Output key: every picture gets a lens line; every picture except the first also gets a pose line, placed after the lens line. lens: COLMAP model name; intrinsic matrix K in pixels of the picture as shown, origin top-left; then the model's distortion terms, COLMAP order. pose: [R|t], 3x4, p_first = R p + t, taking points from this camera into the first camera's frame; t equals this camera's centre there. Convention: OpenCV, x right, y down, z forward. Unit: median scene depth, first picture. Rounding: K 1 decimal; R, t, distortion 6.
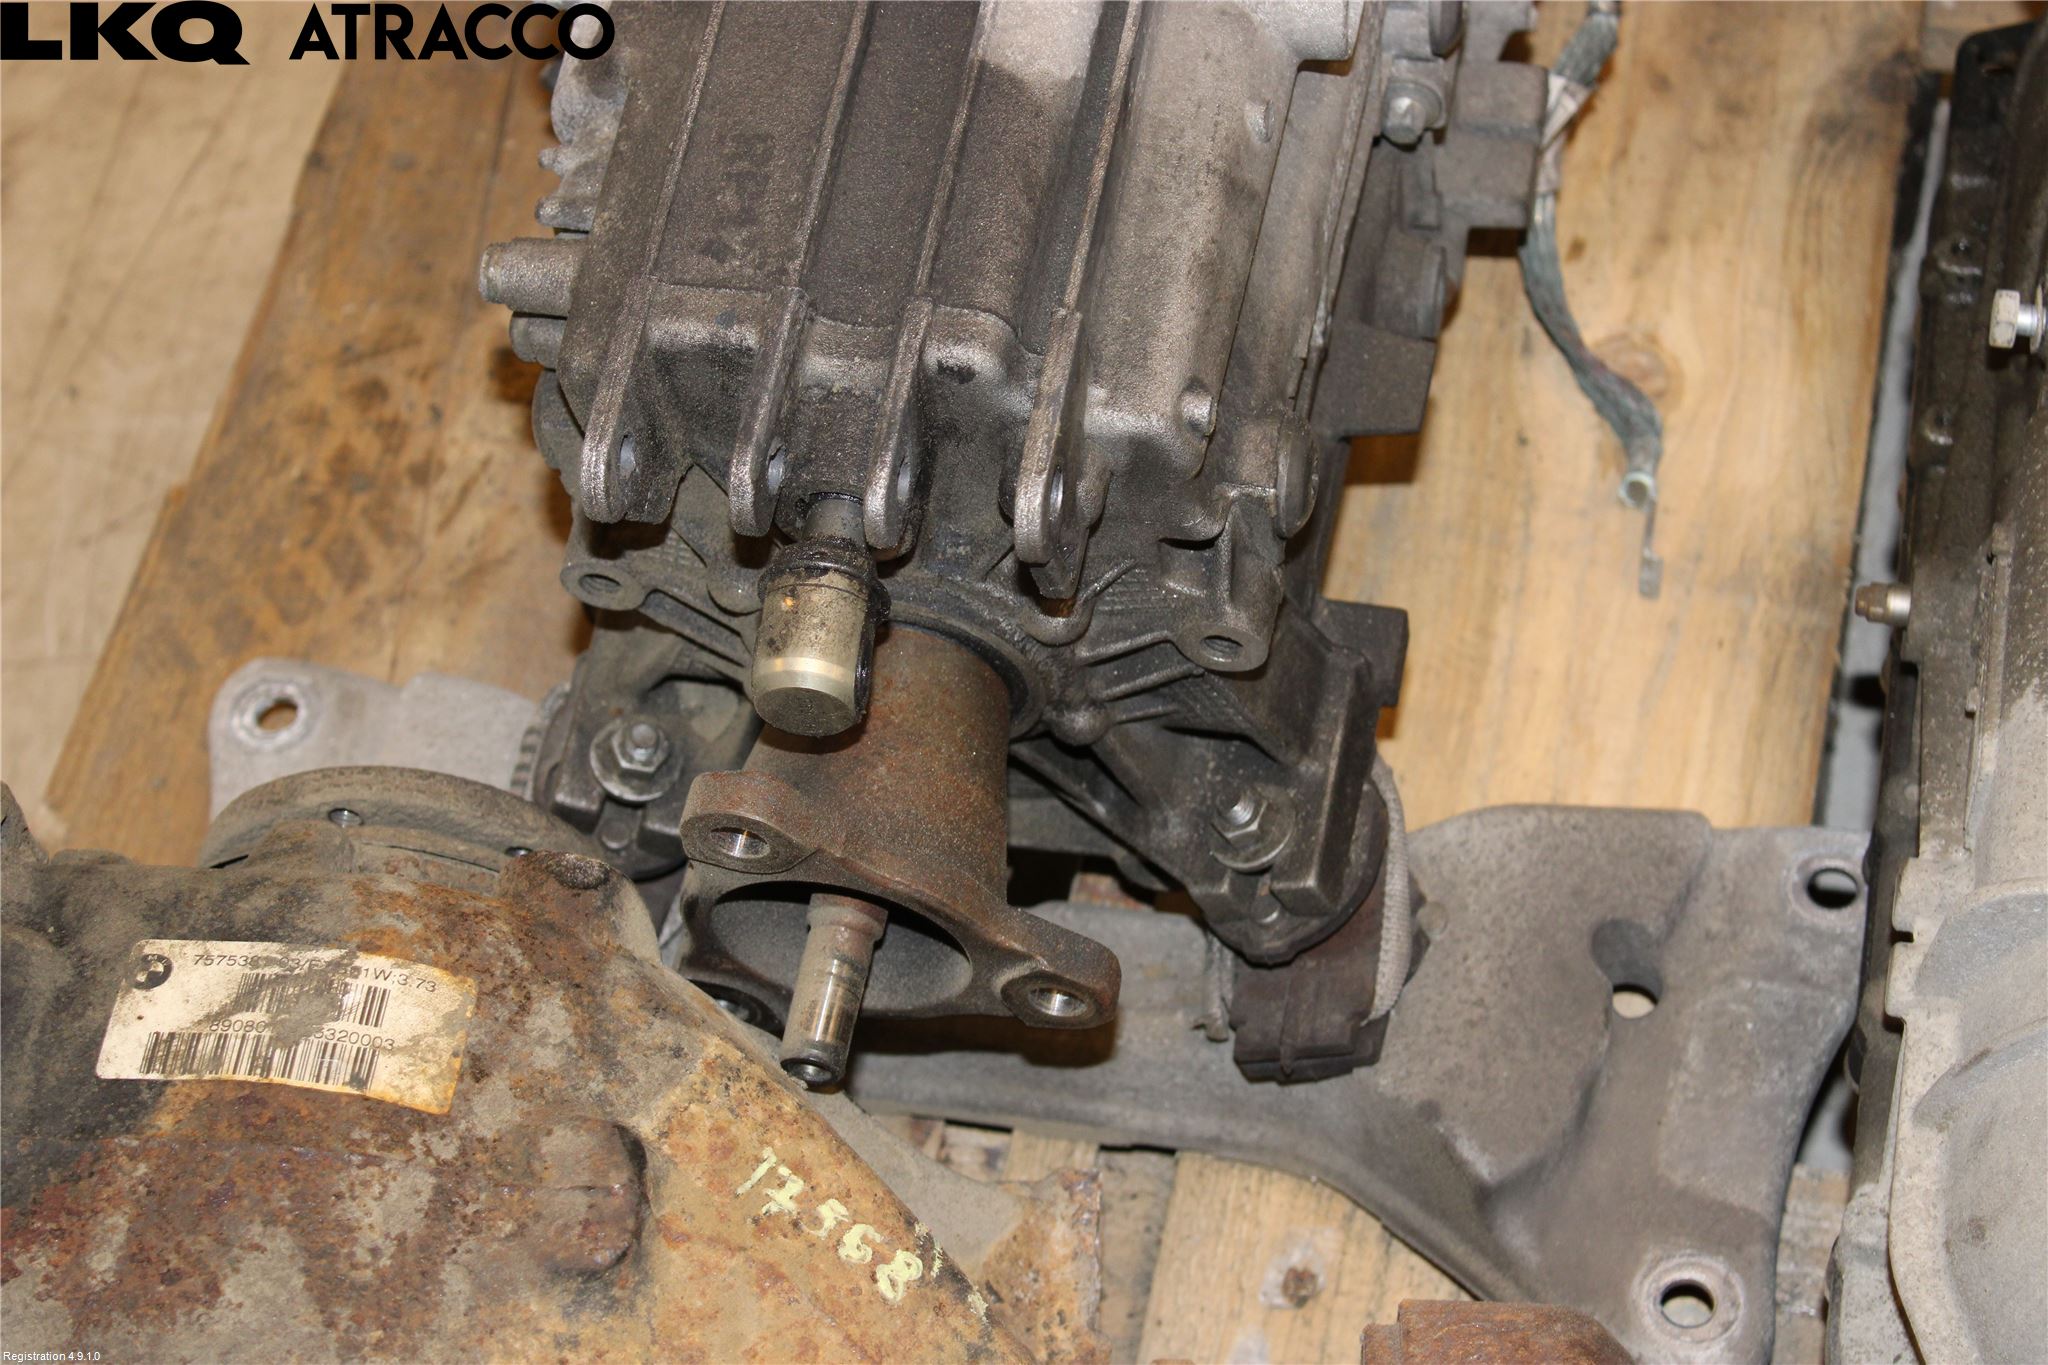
lens RADIAL K [[4125.7, 0, 1016.7], [0, 4125.7, 672.9], [0, 0, 1]] dist [0.049972, 0.000000]
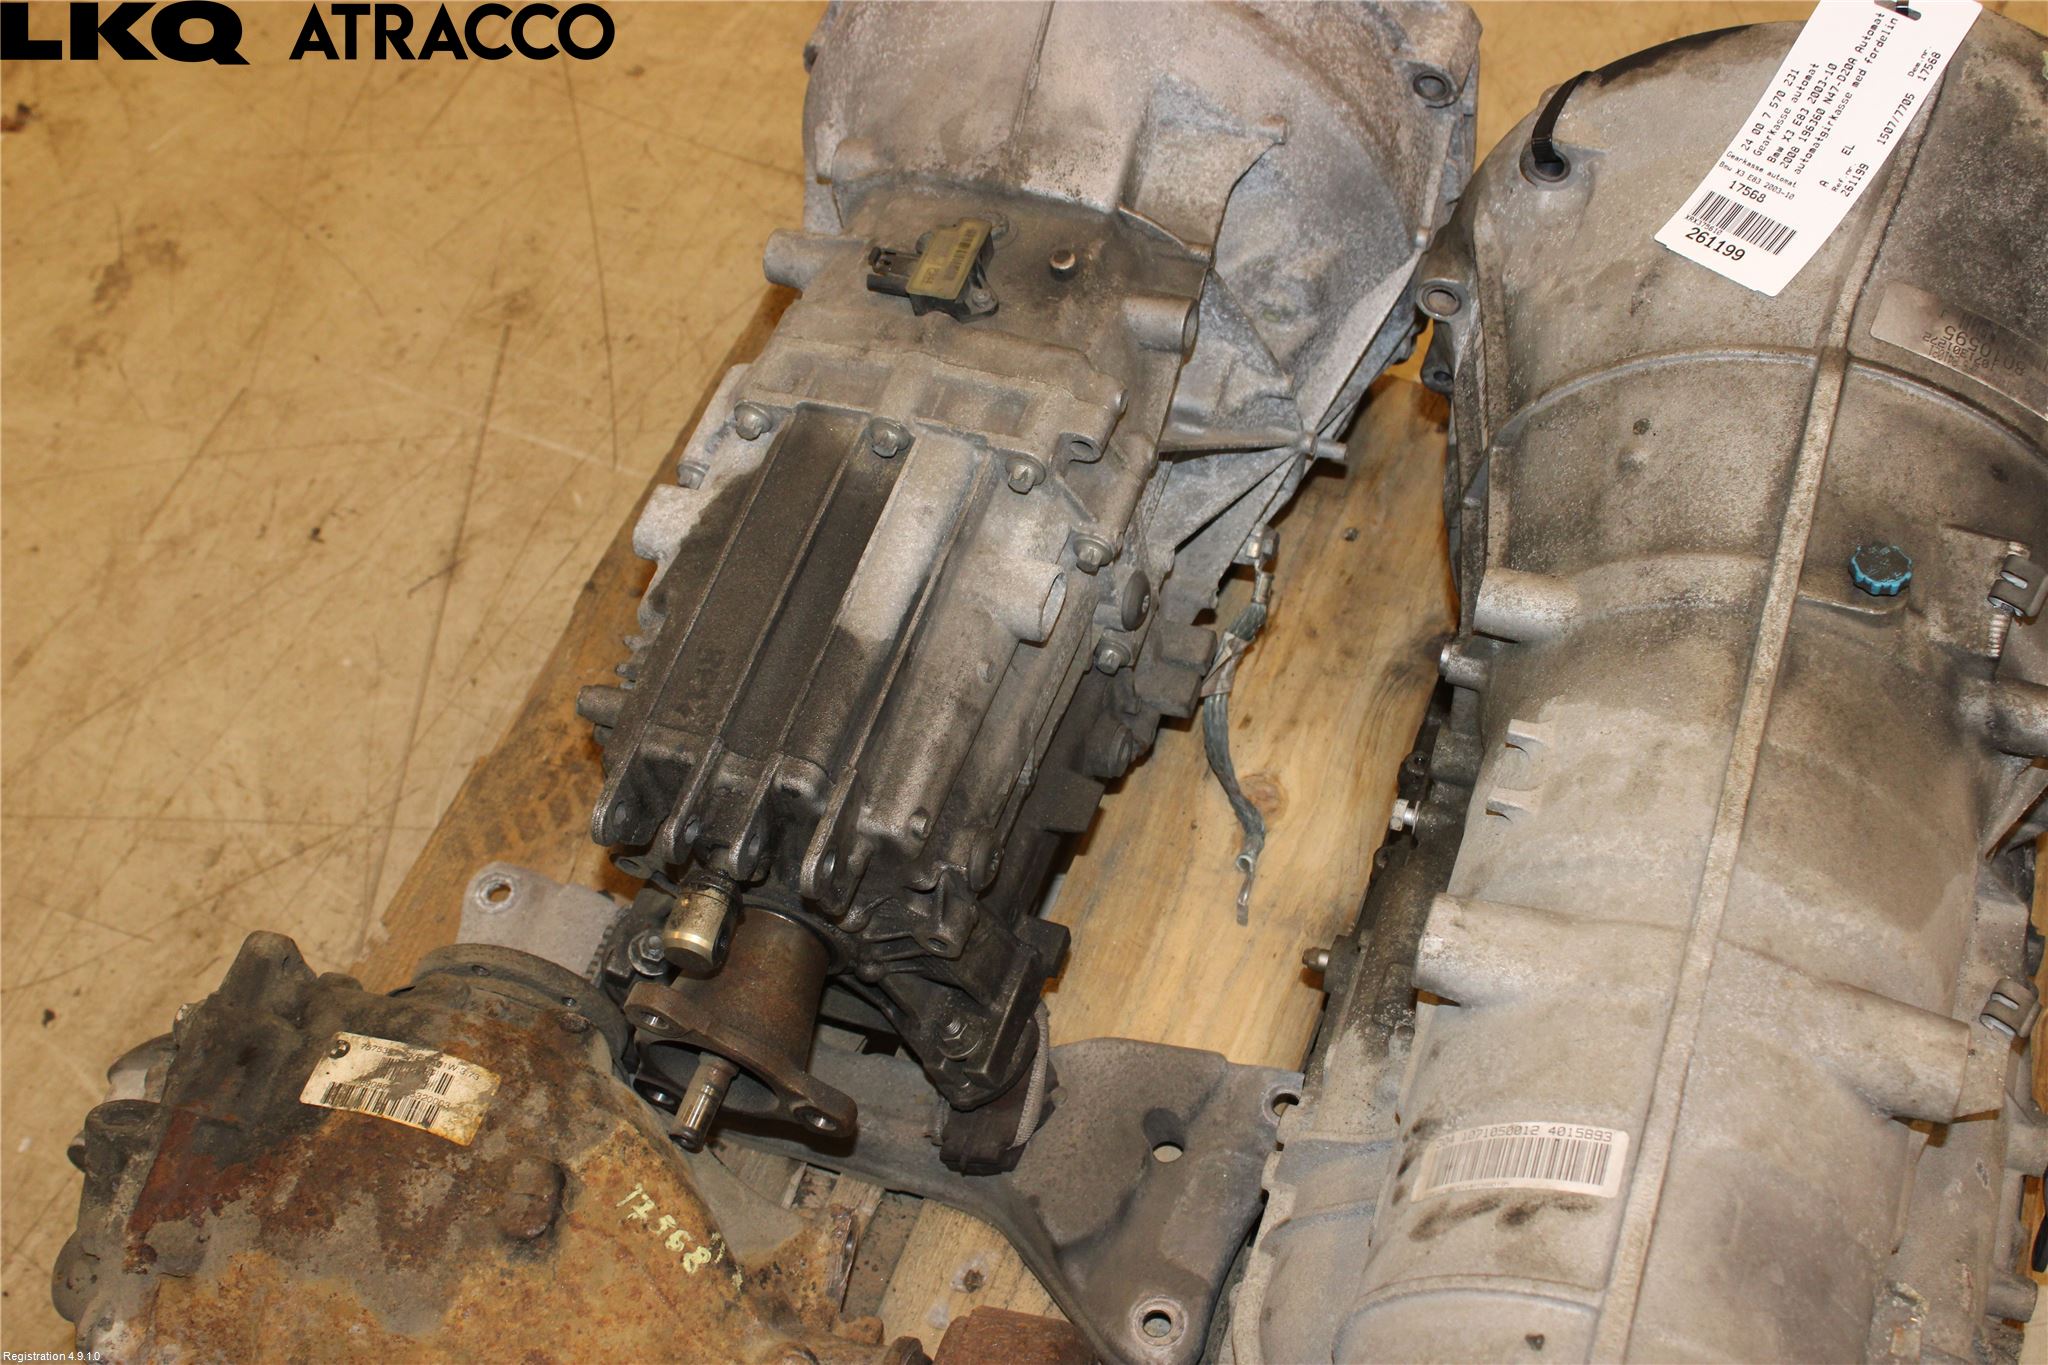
lens RADIAL K [[2496.8, 0, 1024.7], [0, 2496.8, 679.7], [0, 0, 1]] dist [-0.061914, 0.000000]
pose [[0.988758, 0.120178, -0.088962, 0.168204], [-0.123989, 0.991532, -0.038613, -0.083044], [0.083569, 0.049209, 0.995286, -0.126585]]
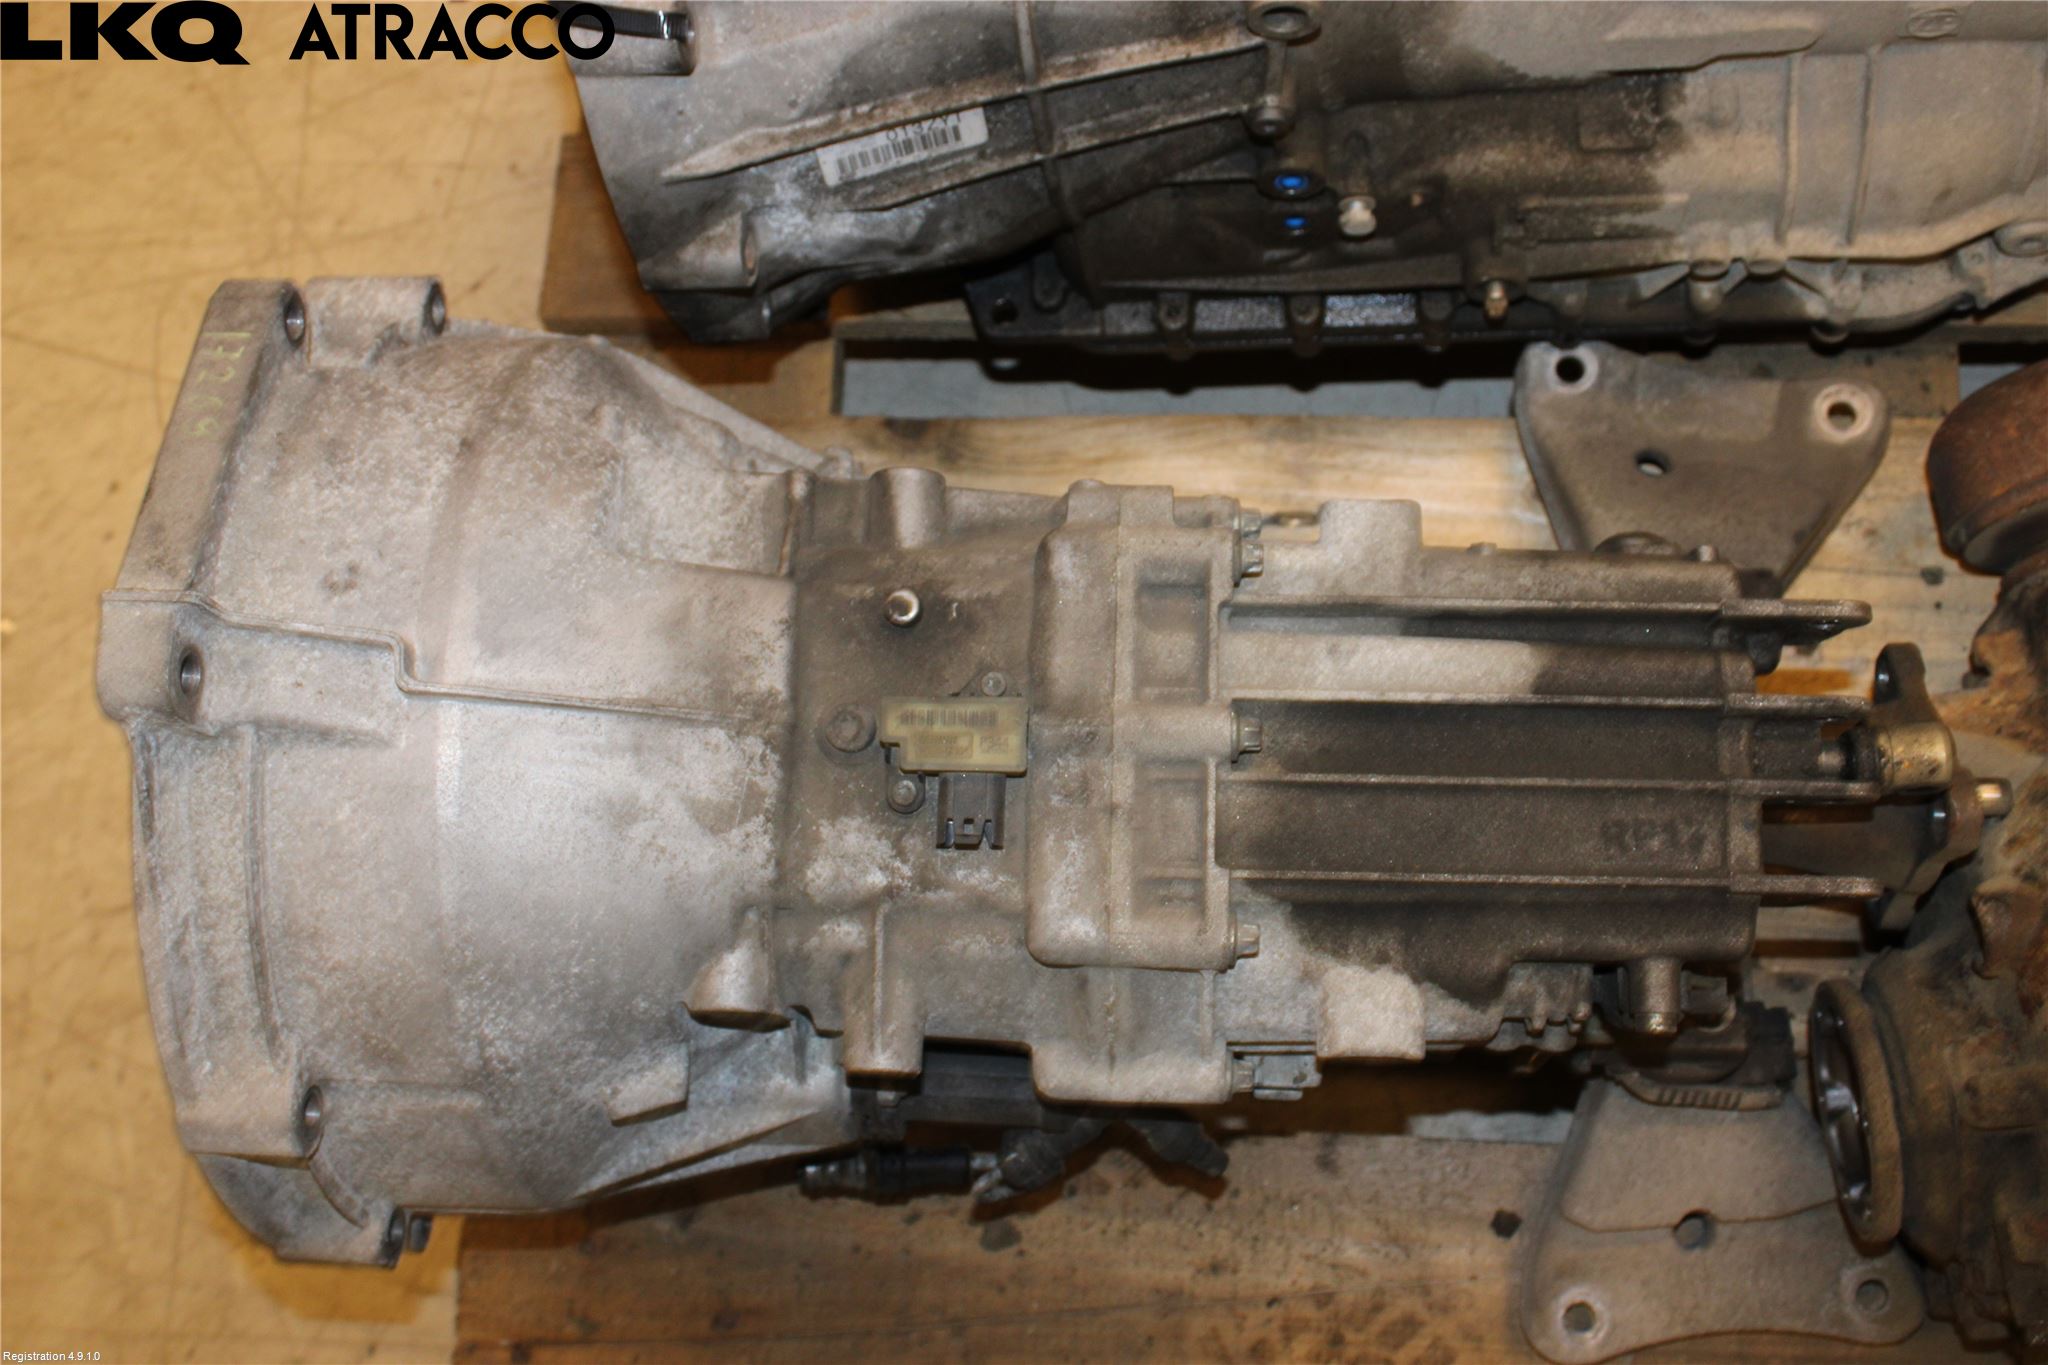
lens RADIAL K [[2280.5, 0, 1023.4], [0, 2280.5, 681.5], [0, 0, 1]] dist [-0.073174, 0.000000]
pose [[-0.151498, -0.932222, 0.328651, -0.233921], [0.889900, 0.016095, 0.455871, -0.649292], [-0.430262, 0.361530, 0.827146, 0.352545]]
